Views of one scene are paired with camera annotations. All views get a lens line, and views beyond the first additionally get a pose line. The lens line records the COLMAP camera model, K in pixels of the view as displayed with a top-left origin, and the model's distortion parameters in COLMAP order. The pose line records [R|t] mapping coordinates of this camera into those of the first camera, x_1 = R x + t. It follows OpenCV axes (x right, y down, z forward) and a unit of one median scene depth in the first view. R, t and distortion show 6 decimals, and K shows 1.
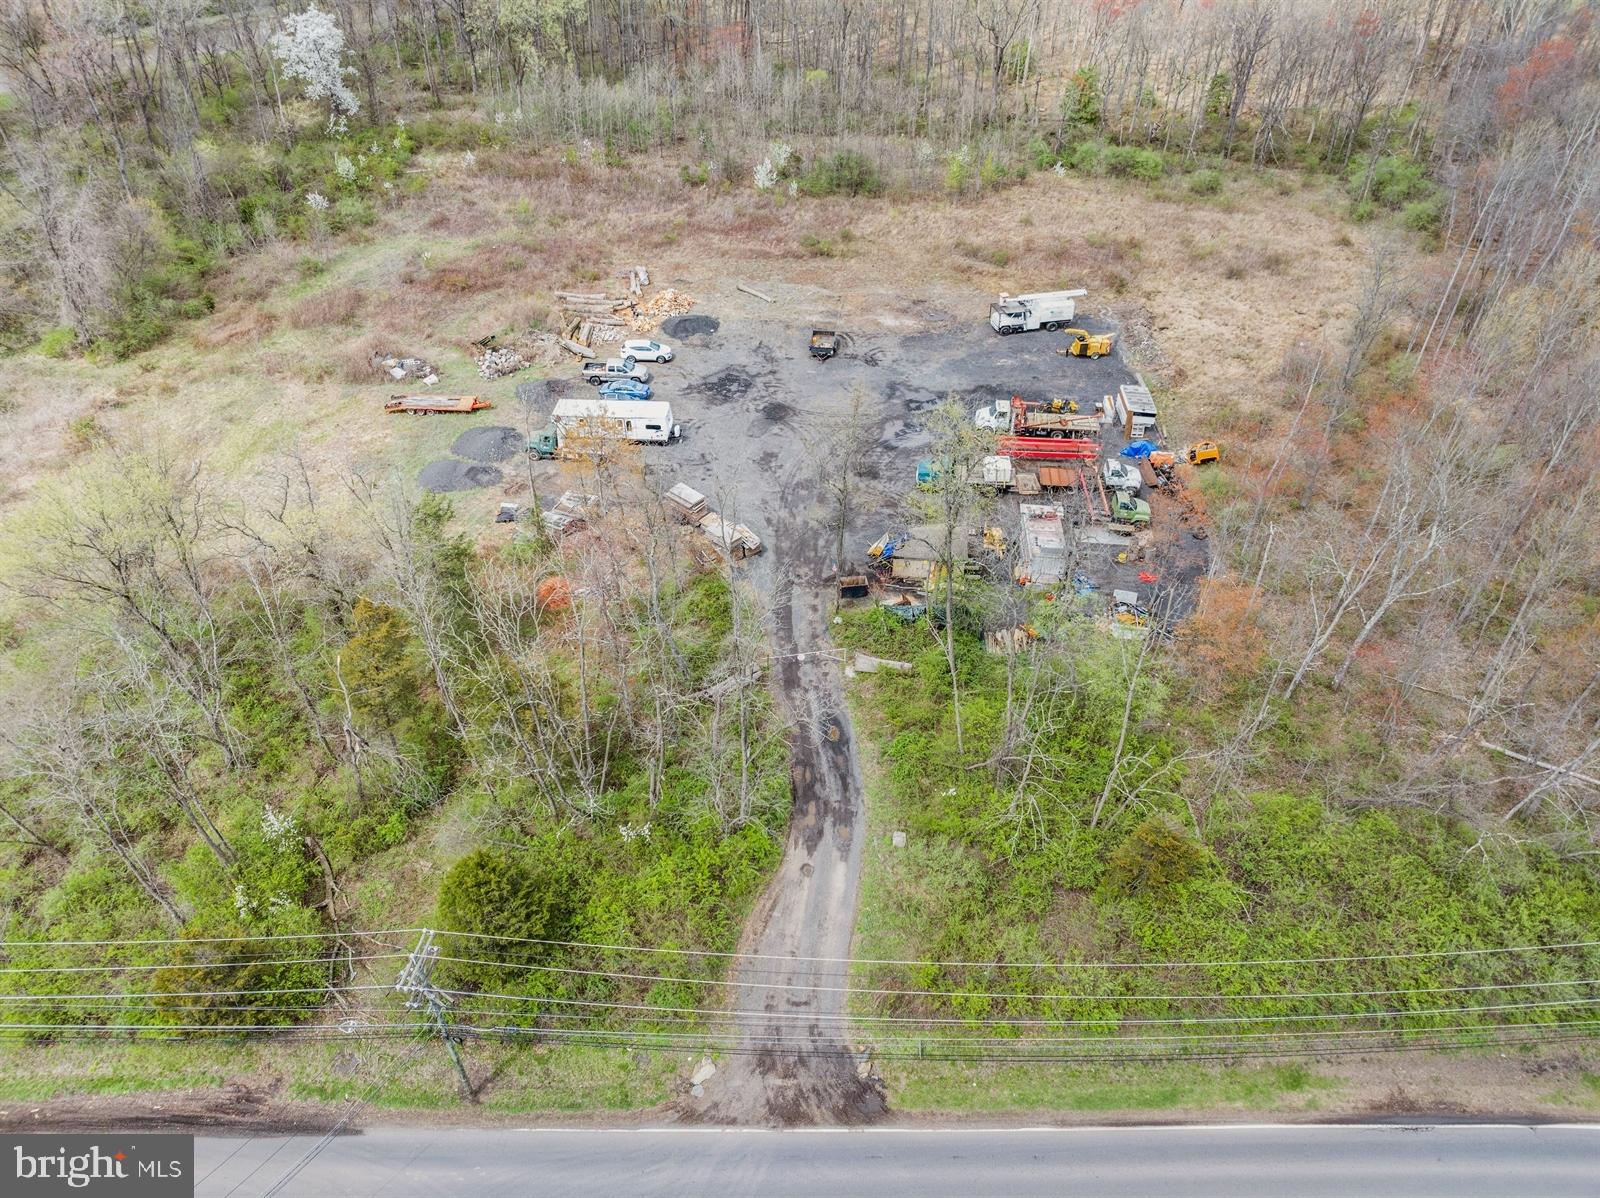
lens RADIAL K [[1136.8, 0, 798.7], [0, 1136.8, 579.3], [0, 0, 1]] dist [-0.033373, -0.004647]
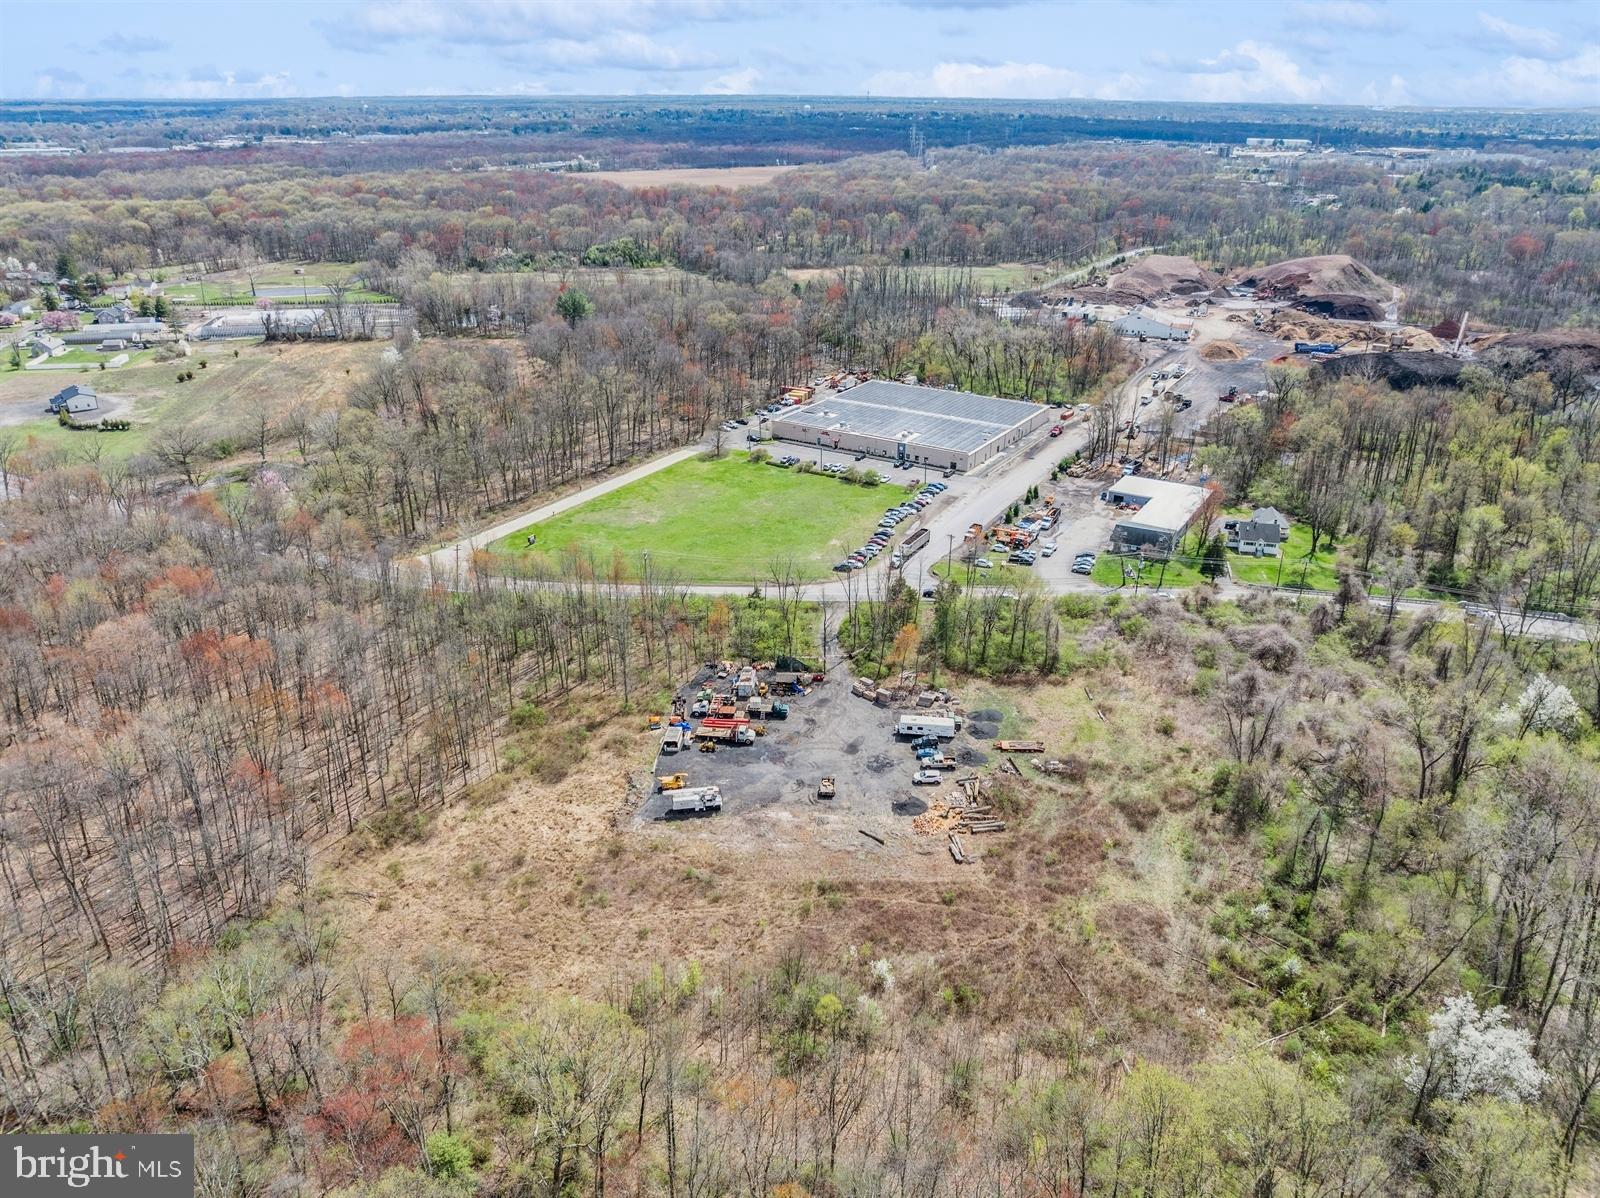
lens RADIAL K [[1108.6, 0, 797.7], [0, 1108.6, 628.3], [0, 0, 1]] dist [-0.023076, -0.005914]
pose [[-0.999690, -0.024068, 0.006352, 0.065856], [-0.005174, 0.450538, 0.892742, -1.923677], [-0.024348, 0.892433, -0.450523, 1.640262]]
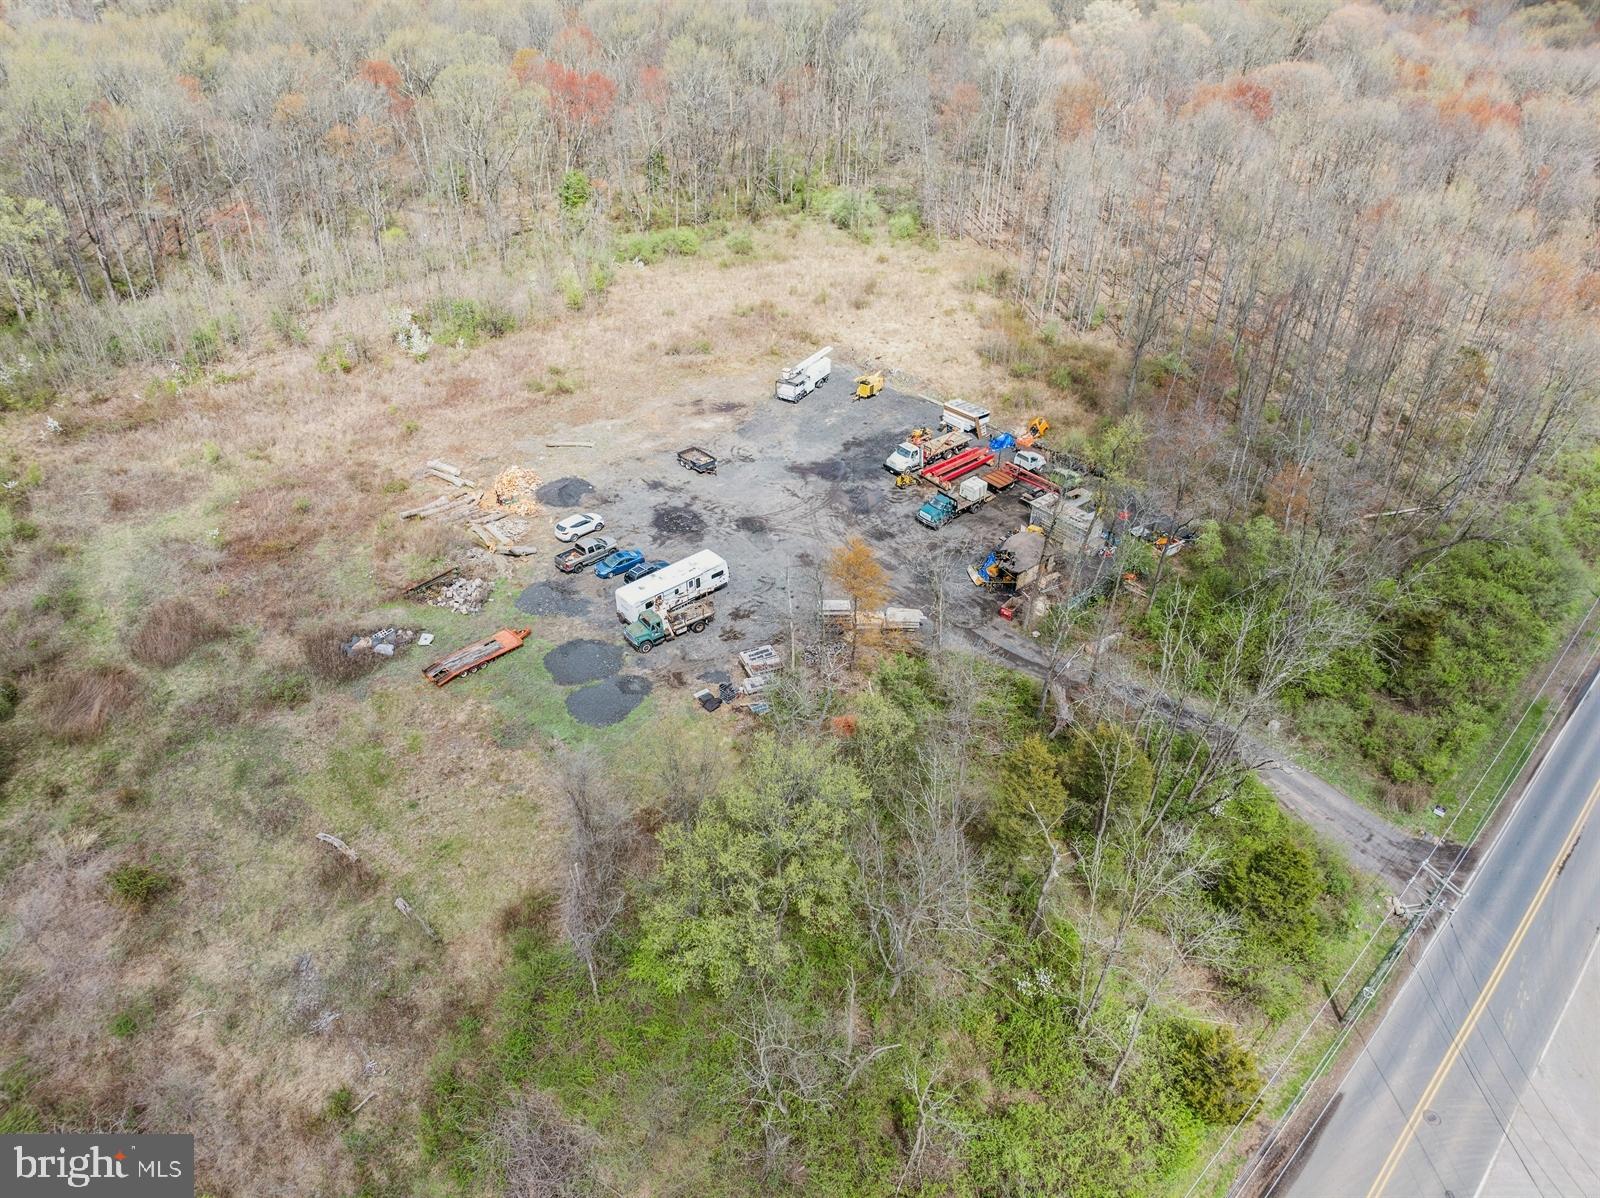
lens RADIAL K [[1136.8, 0, 798.7], [0, 1136.8, 579.3], [0, 0, 1]] dist [-0.033373, -0.004647]
pose [[0.708156, -0.396239, 0.584389, -0.613229], [0.429040, 0.898836, 0.089540, -0.172559], [-0.560749, 0.187318, 0.806519, 0.120480]]
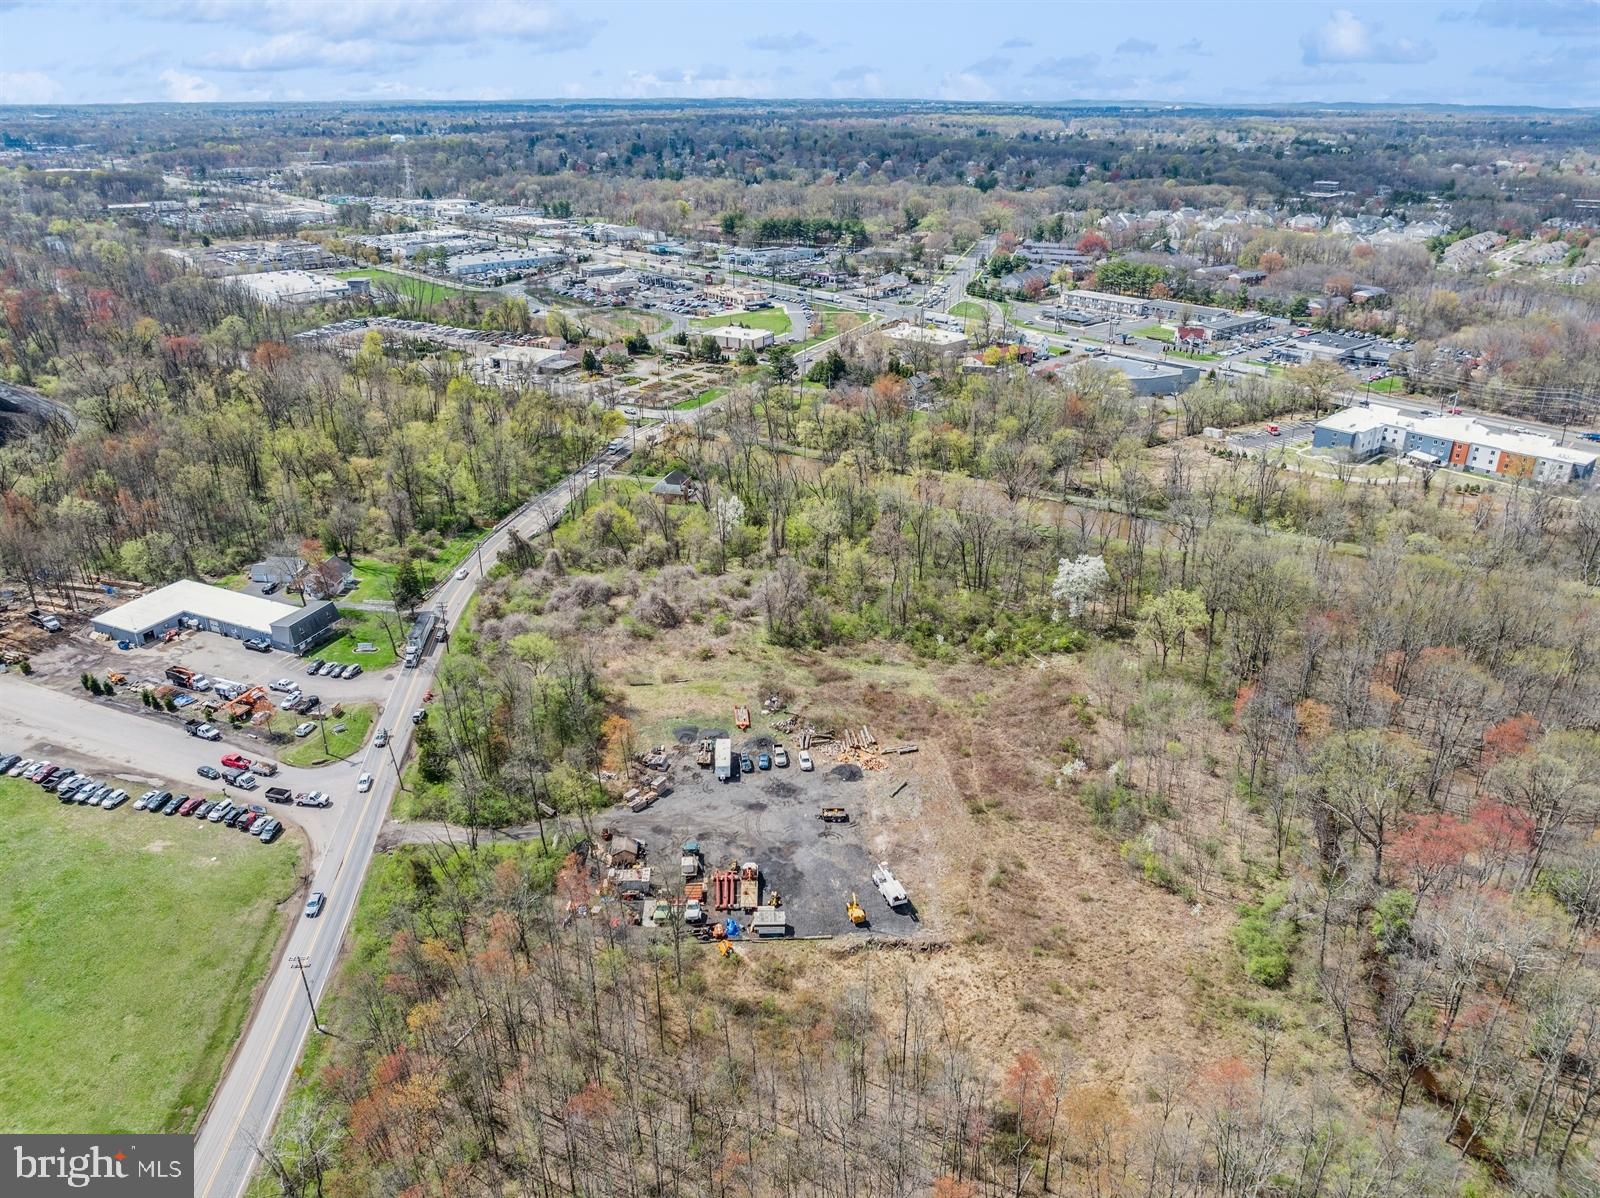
lens RADIAL K [[1120.0, 0, 798.4], [0, 1120.0, 597.7], [0, 0, 1]] dist [-0.027100, -0.014010]
pose [[0.114810, 0.393673, -0.912053, 1.565537], [-0.605517, 0.755576, 0.249909, -0.920471], [0.787507, 0.523571, 0.325124, 0.229194]]
